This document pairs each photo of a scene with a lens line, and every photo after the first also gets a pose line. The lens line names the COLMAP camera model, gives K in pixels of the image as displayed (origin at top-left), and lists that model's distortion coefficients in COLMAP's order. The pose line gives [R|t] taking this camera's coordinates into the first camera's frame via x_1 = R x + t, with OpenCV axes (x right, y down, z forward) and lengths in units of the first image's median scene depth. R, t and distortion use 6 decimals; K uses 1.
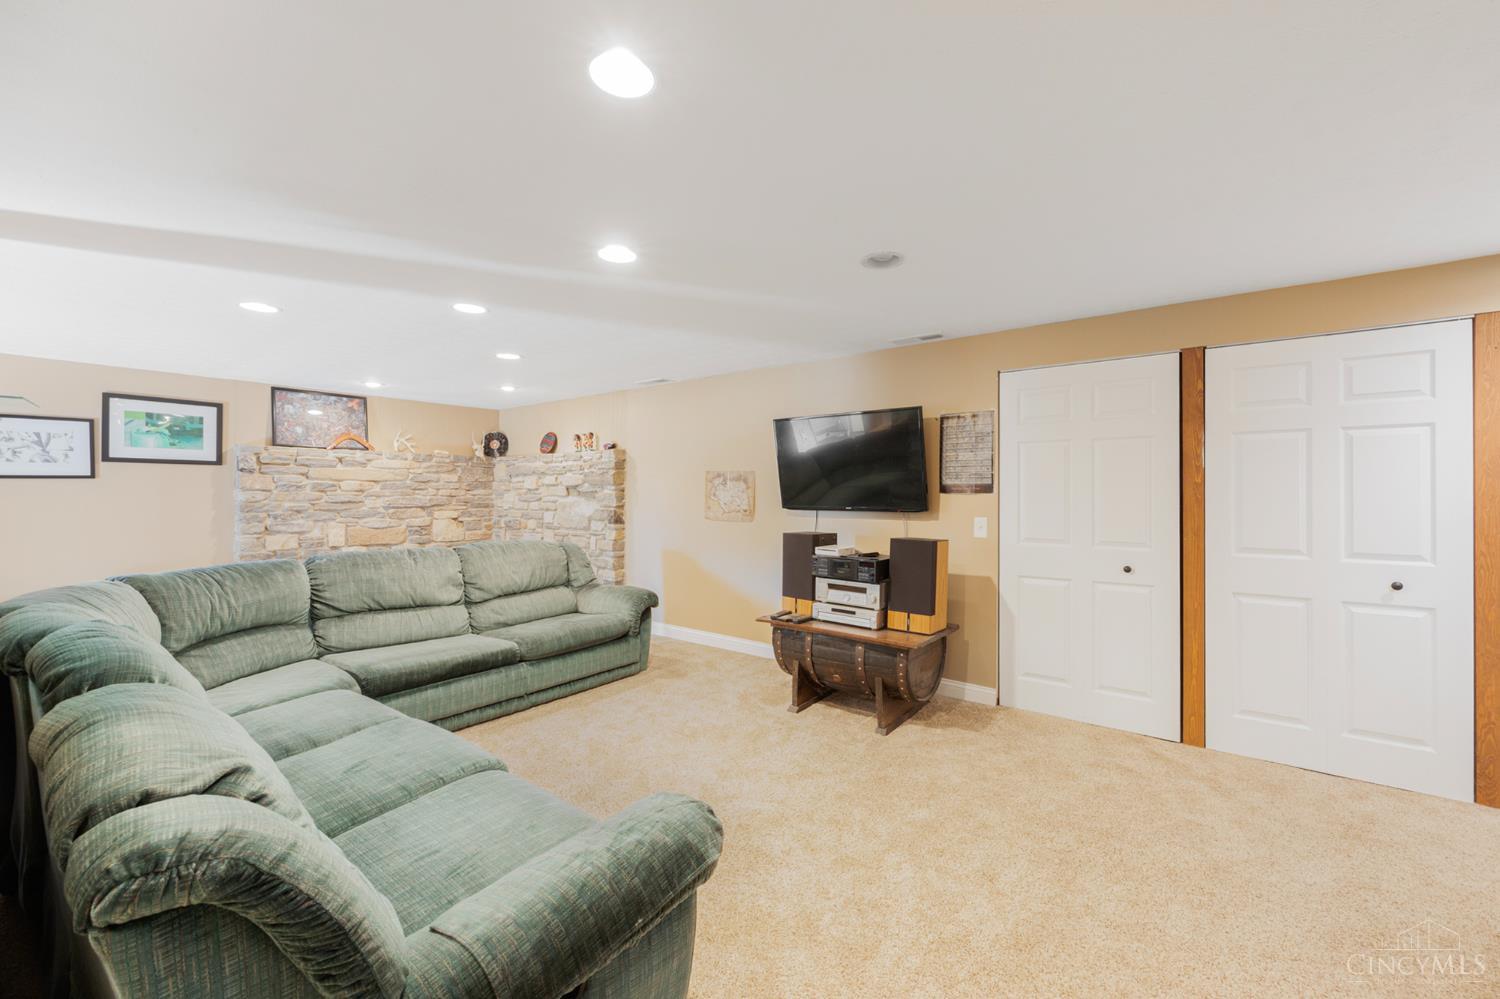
lens RADIAL K [[587.7, 0, 759.4], [0, 587.7, 490.8], [0, 0, 1]] dist [-0.007105, 0.000215]
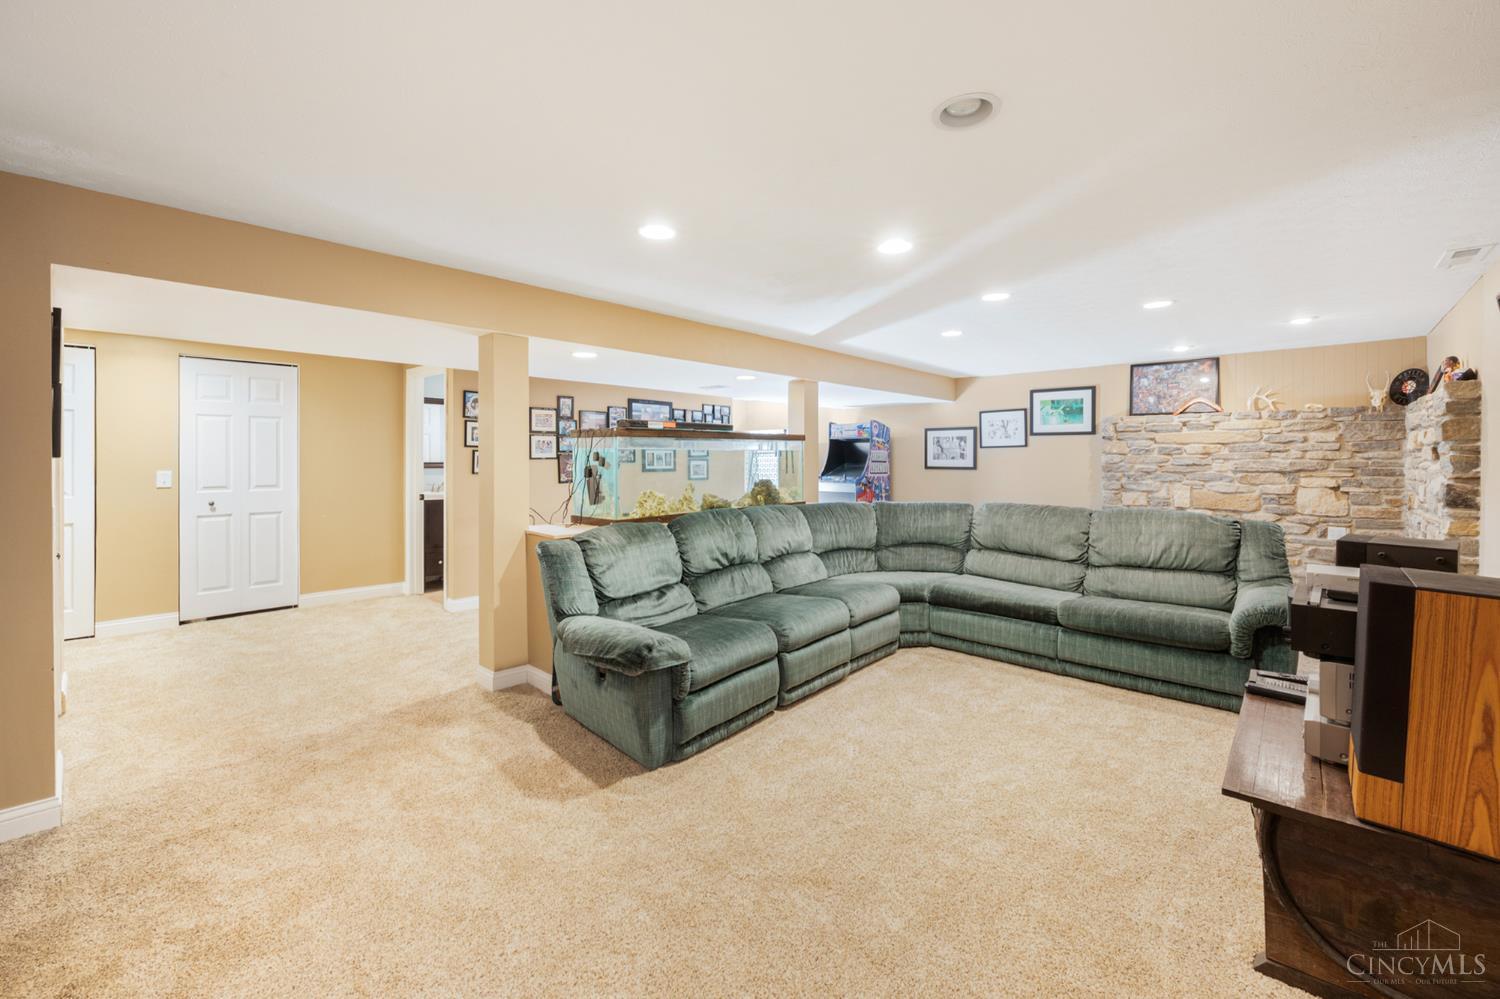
lens RADIAL K [[587.7, 0, 766.0], [0, 587.7, 458.6], [0, 0, 1]] dist [-0.007105, 0.000215]
pose [[-0.051502, 0.003320, -0.998667, 0.372634], [0.007083, 0.999971, 0.002959, -0.000116], [0.998648, -0.006921, -0.051524, 0.334279]]
